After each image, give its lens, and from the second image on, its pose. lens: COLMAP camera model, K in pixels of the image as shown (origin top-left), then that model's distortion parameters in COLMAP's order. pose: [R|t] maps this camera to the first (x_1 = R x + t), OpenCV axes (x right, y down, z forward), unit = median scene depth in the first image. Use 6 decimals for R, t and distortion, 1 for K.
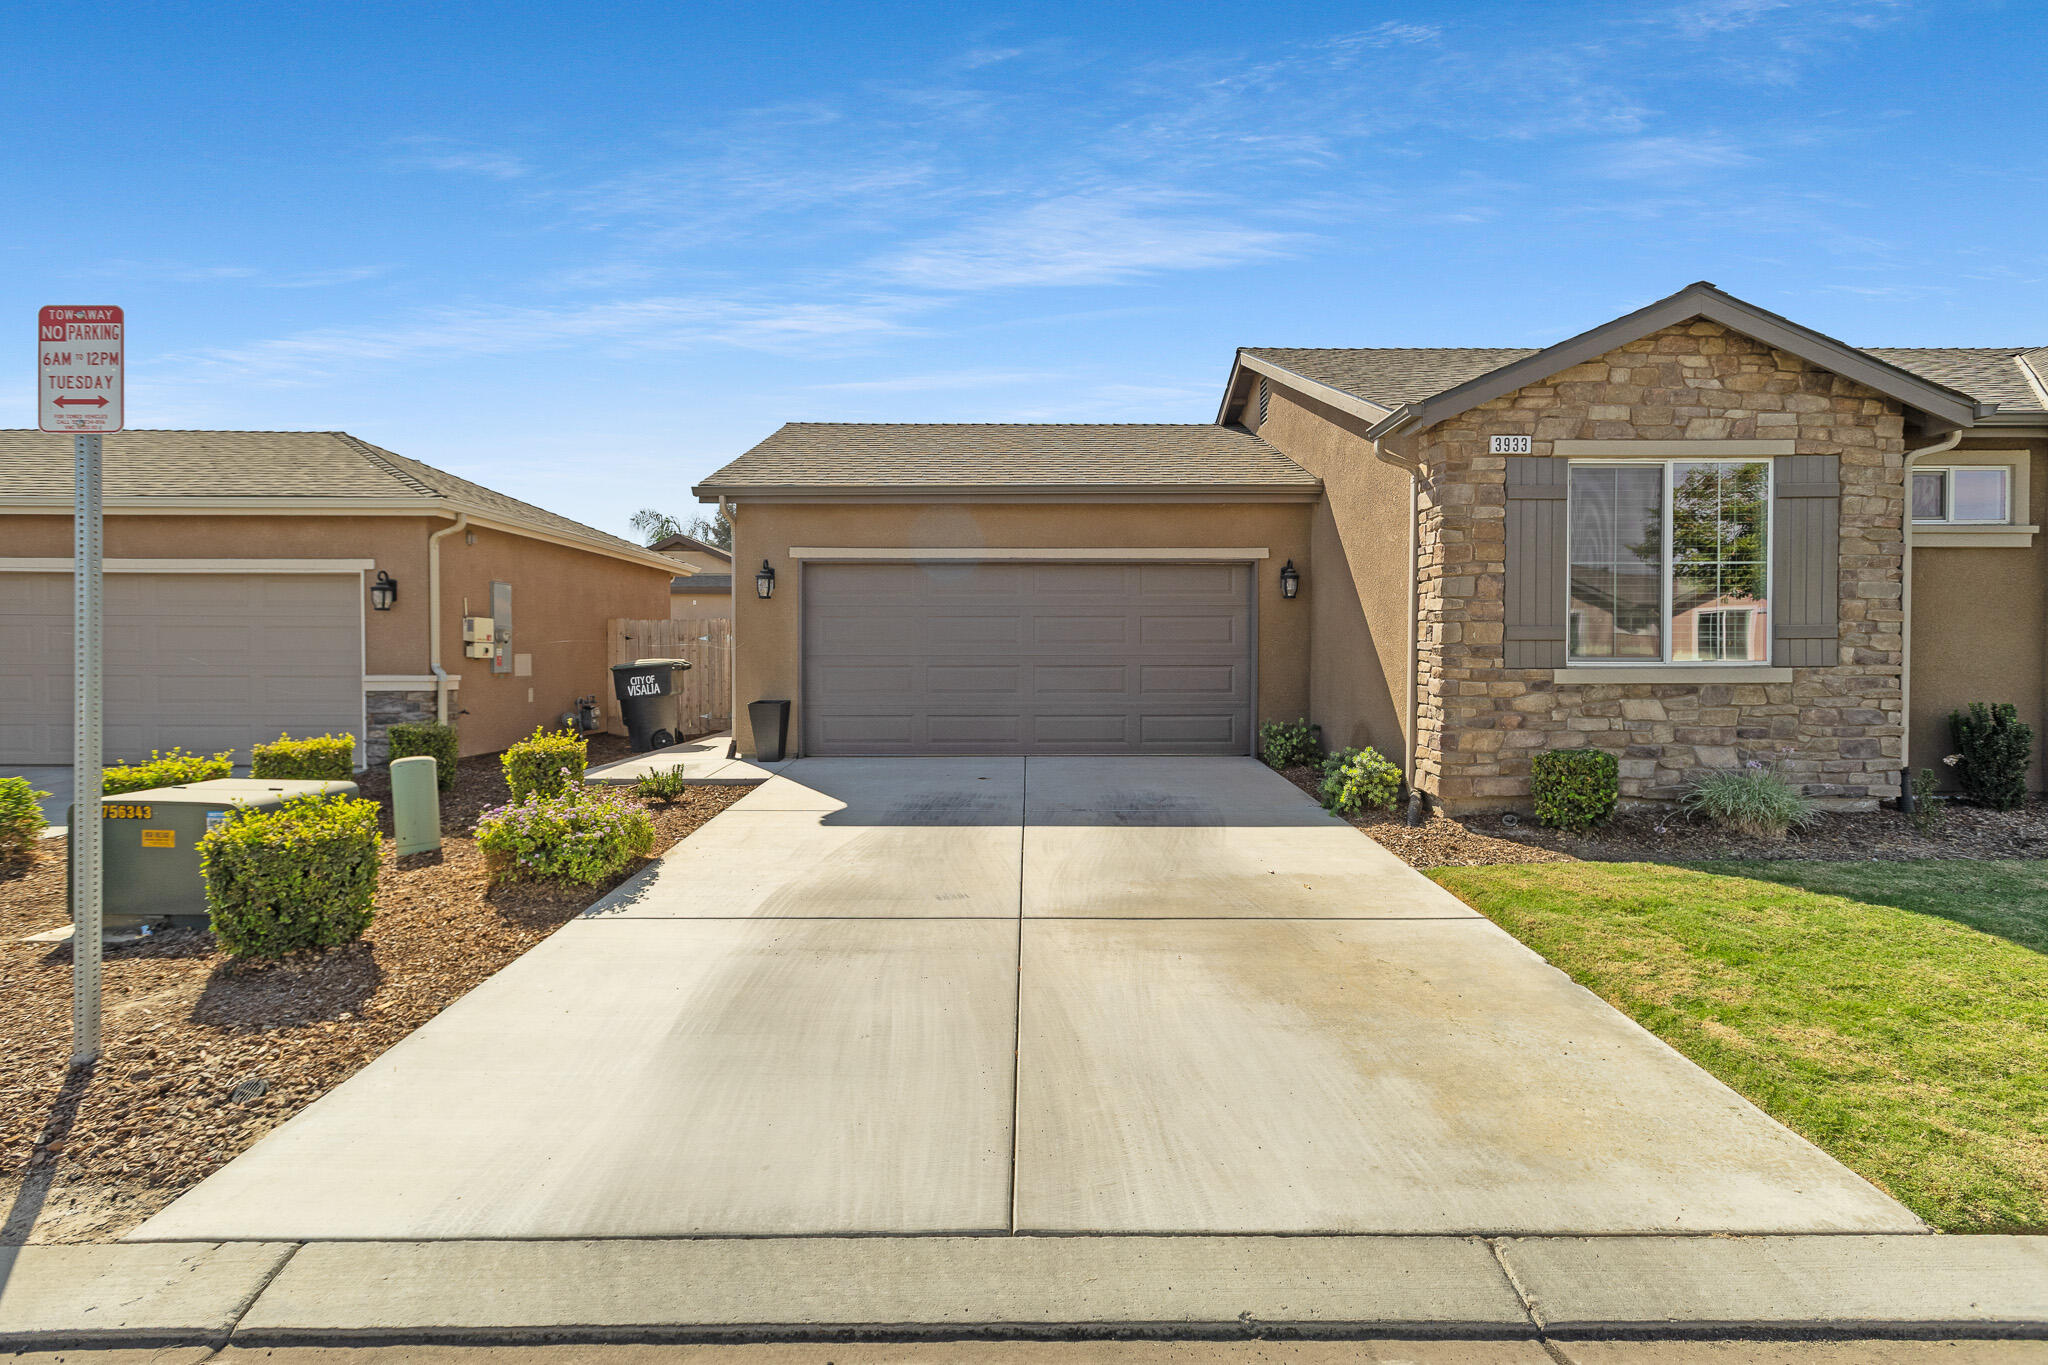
lens RADIAL K [[885.1, 0, 1073.6], [0, 885.1, 674.6], [0, 0, 1]] dist [0.000507, -0.000354]
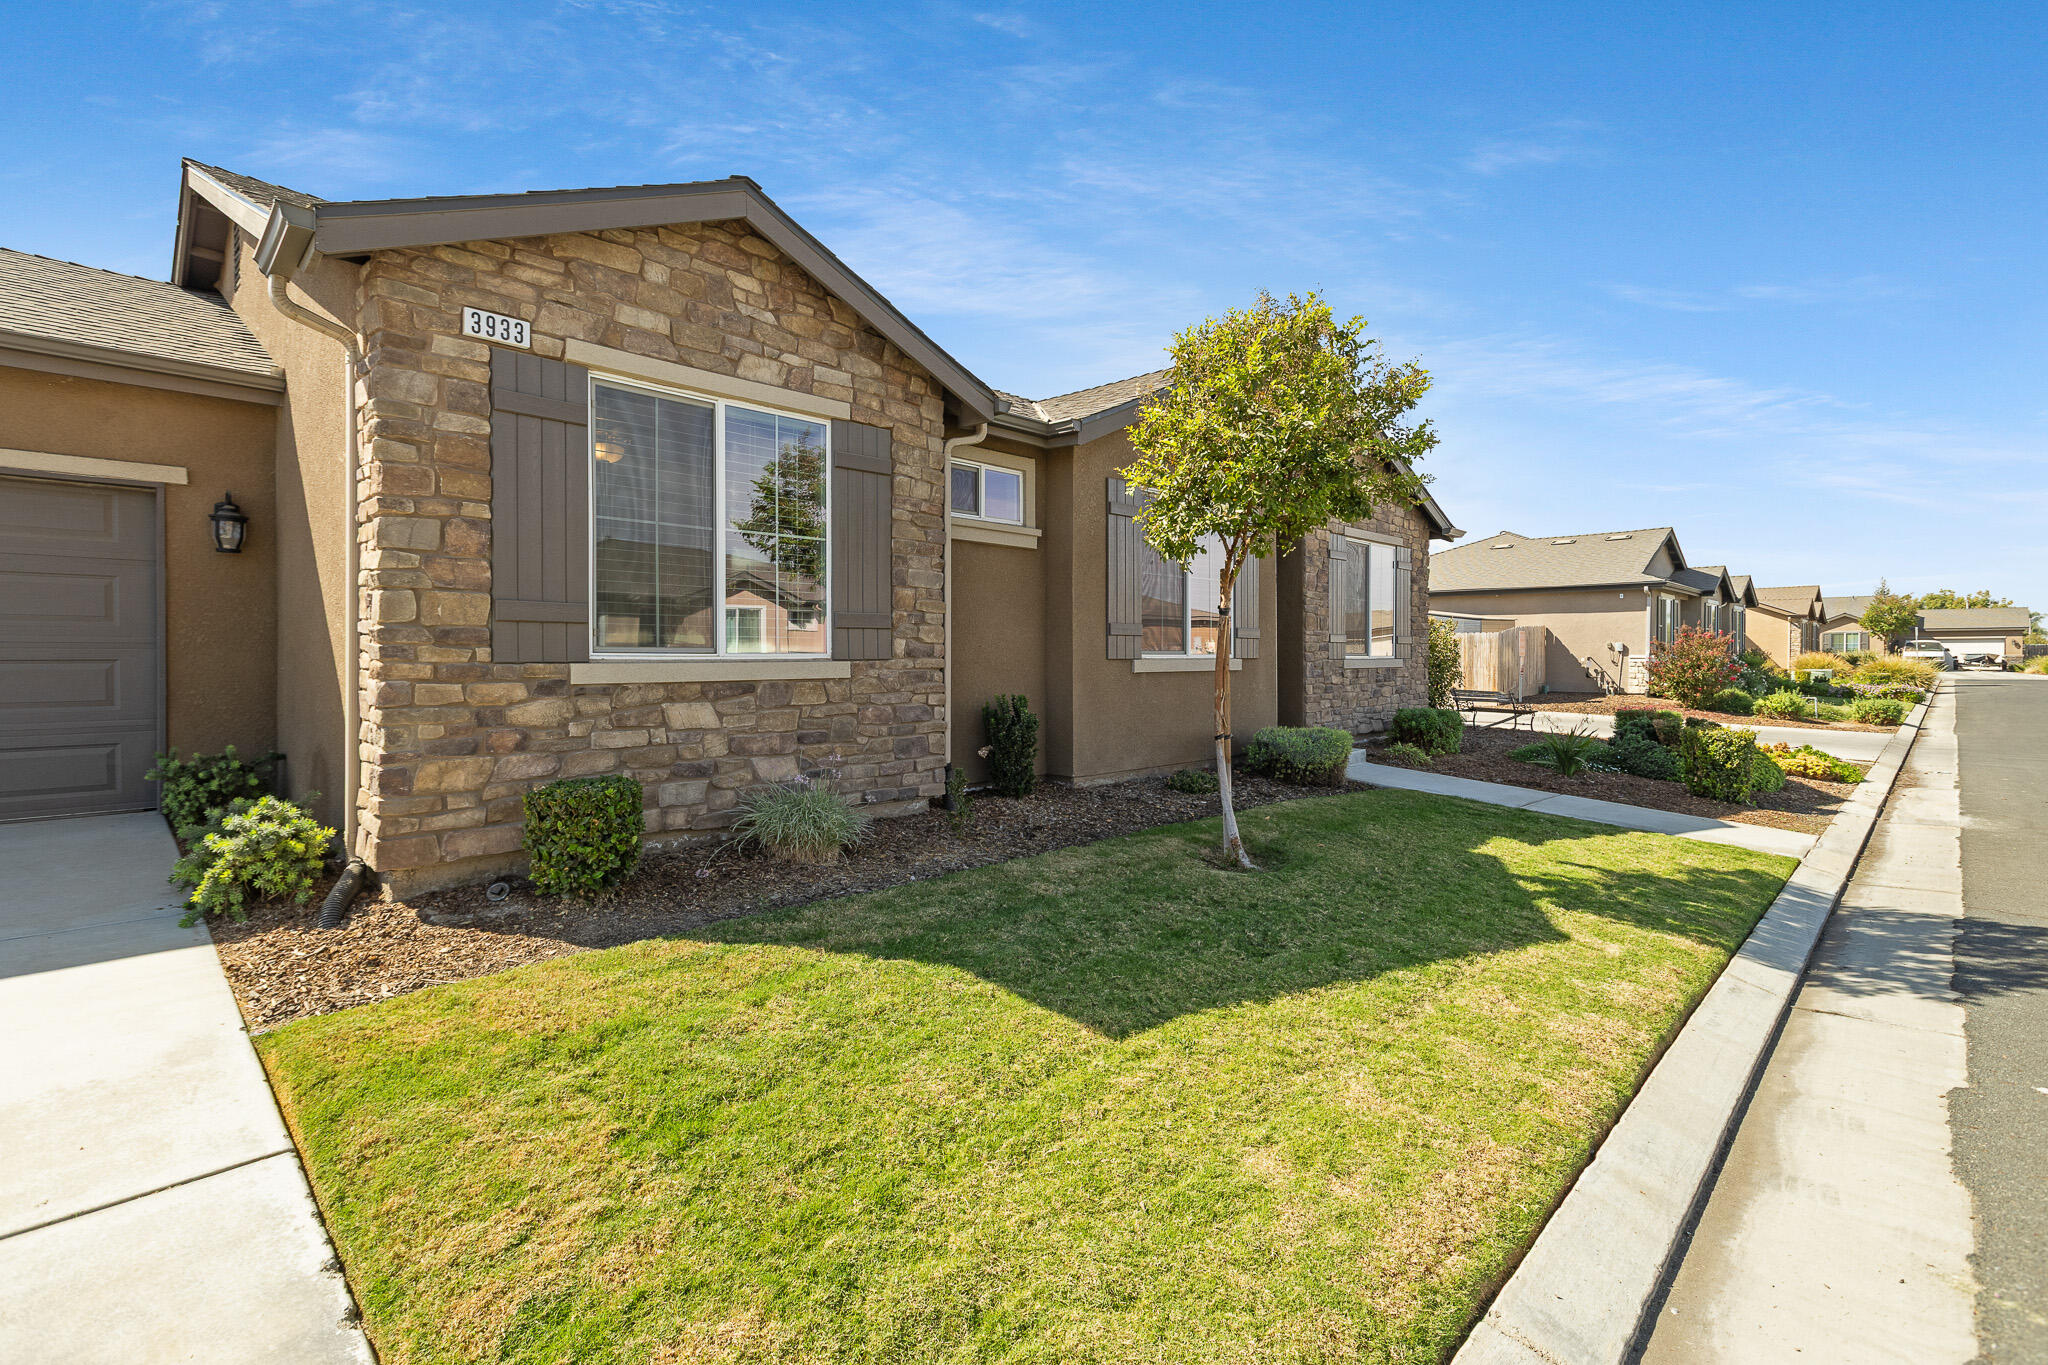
lens RADIAL K [[958.6, 0, 1024.8], [0, 958.6, 658.2], [0, 0, 1]] dist [0.018819, 0.000294]
pose [[0.697601, 0.000539, 0.716487, 0.246500], [0.009663, 0.999902, -0.010160, 0.000853], [-0.716422, 0.014011, 0.697527, 0.206737]]
